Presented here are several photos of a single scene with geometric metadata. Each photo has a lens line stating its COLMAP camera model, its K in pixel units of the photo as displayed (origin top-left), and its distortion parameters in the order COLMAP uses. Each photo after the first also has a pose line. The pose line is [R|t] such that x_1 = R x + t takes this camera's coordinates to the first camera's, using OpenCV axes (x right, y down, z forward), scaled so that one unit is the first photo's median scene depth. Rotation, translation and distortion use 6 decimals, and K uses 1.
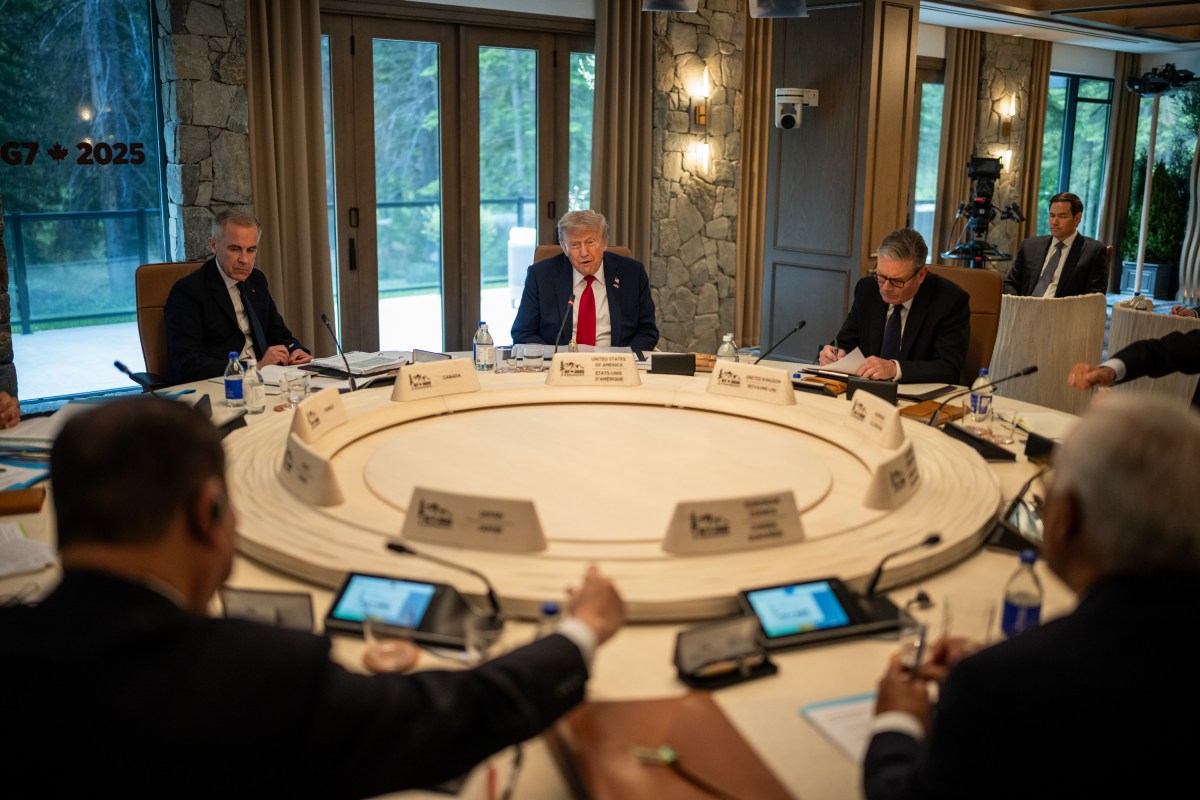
lens RADIAL K [[1123.1, 0, 600.0], [0, 1123.1, 400.0], [0, 0, 1]] dist [-0.078557, 0.057019]
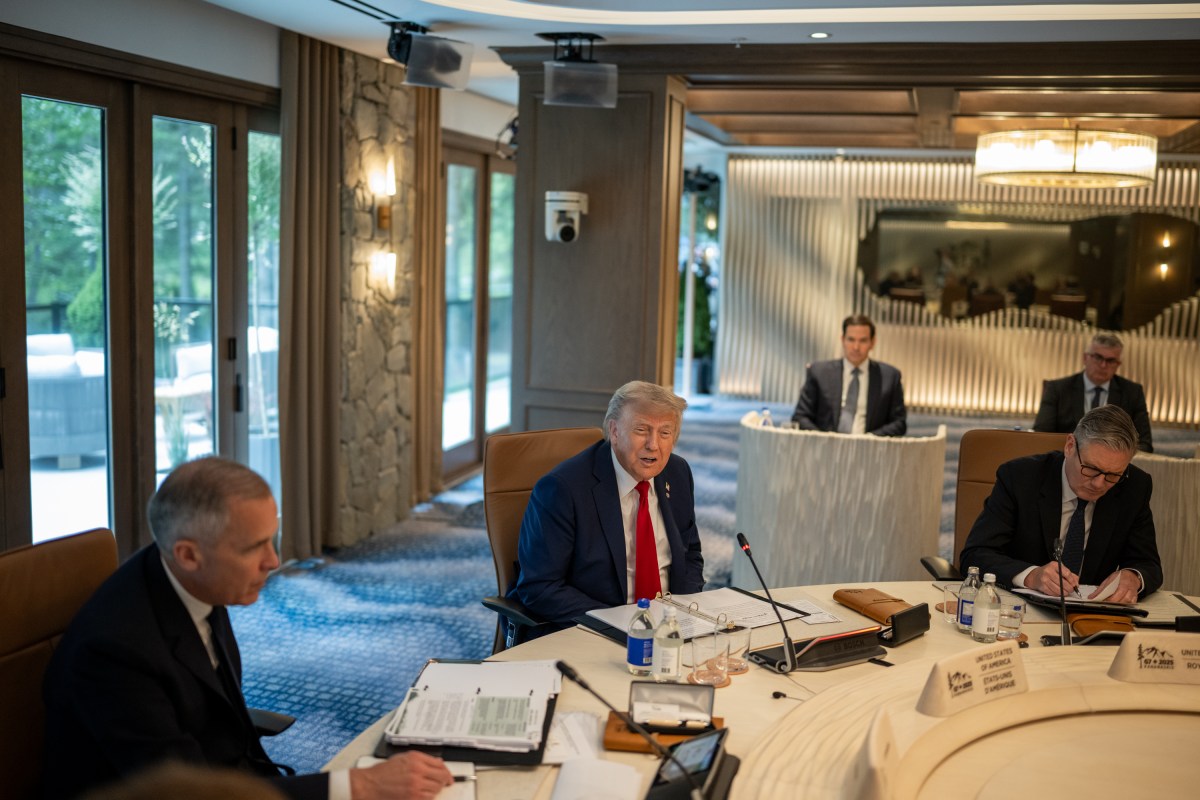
lens RADIAL K [[1178.3, 0, 600.0], [0, 1178.3, 400.0], [0, 0, 1]] dist [-0.075767, 0.008399]
pose [[0.842631, -0.059702, 0.535171, -0.275099], [0.100436, 0.993820, -0.047269, -0.090118], [-0.529042, 0.093581, 0.843420, 0.292725]]
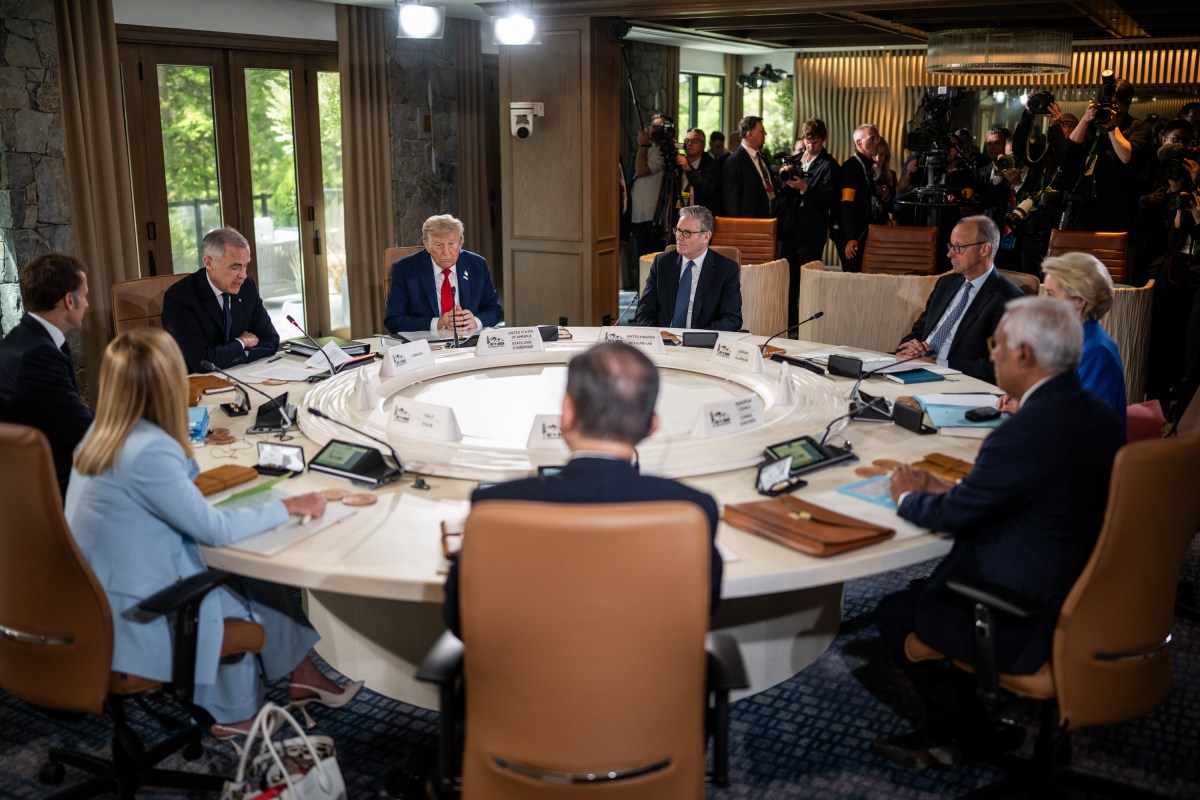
lens RADIAL K [[1123.1, 0, 600.0], [0, 1123.1, 400.0], [0, 0, 1]] dist [-0.078557, 0.057019]
pose [[0.935136, -0.100475, 0.339744, -0.191192], [0.095221, 0.994937, 0.032145, 0.005029], [-0.341254, 0.002291, 0.939968, -0.146872]]
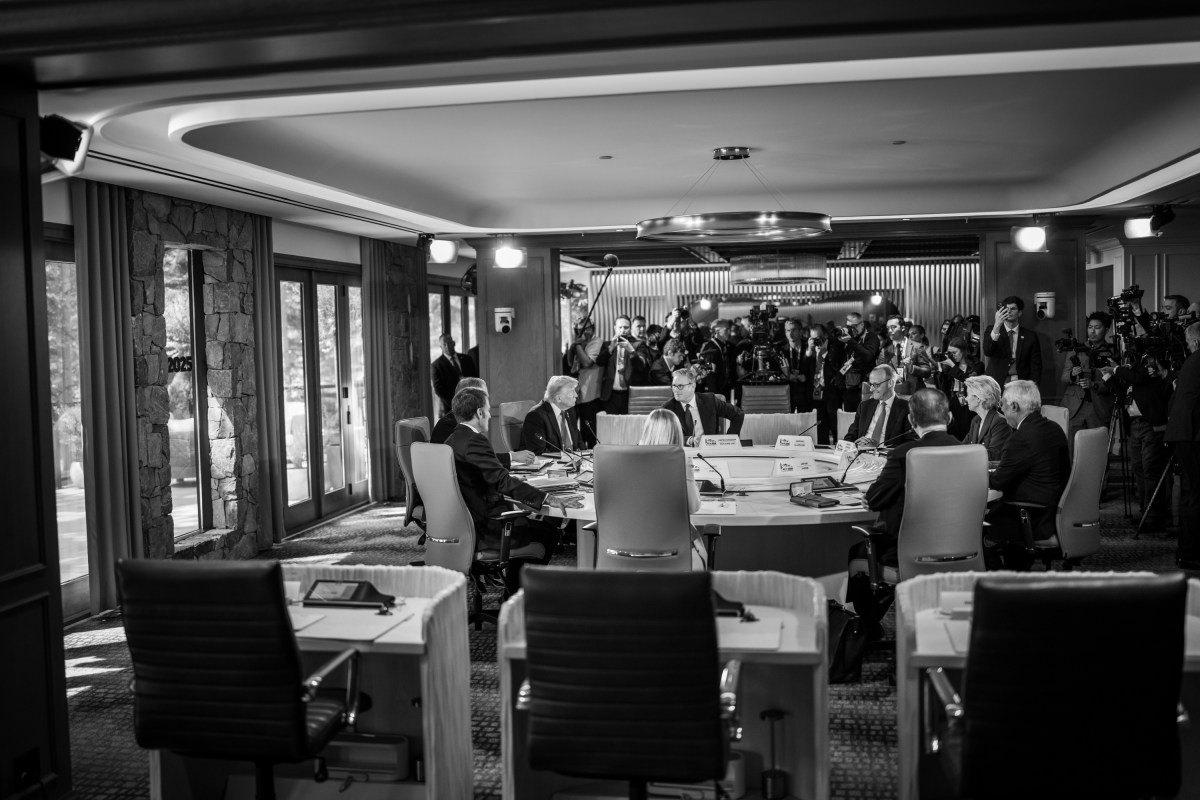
lens RADIAL K [[1077.3, 0, 600.0], [0, 1077.3, 400.0], [0, 0, 1]] dist [-0.112917, -0.000149]
pose [[0.783401, -0.070173, 0.617543, -0.718509], [0.171193, 0.979533, -0.105866, 0.045365], [-0.597475, 0.188655, 0.779380, -0.296895]]
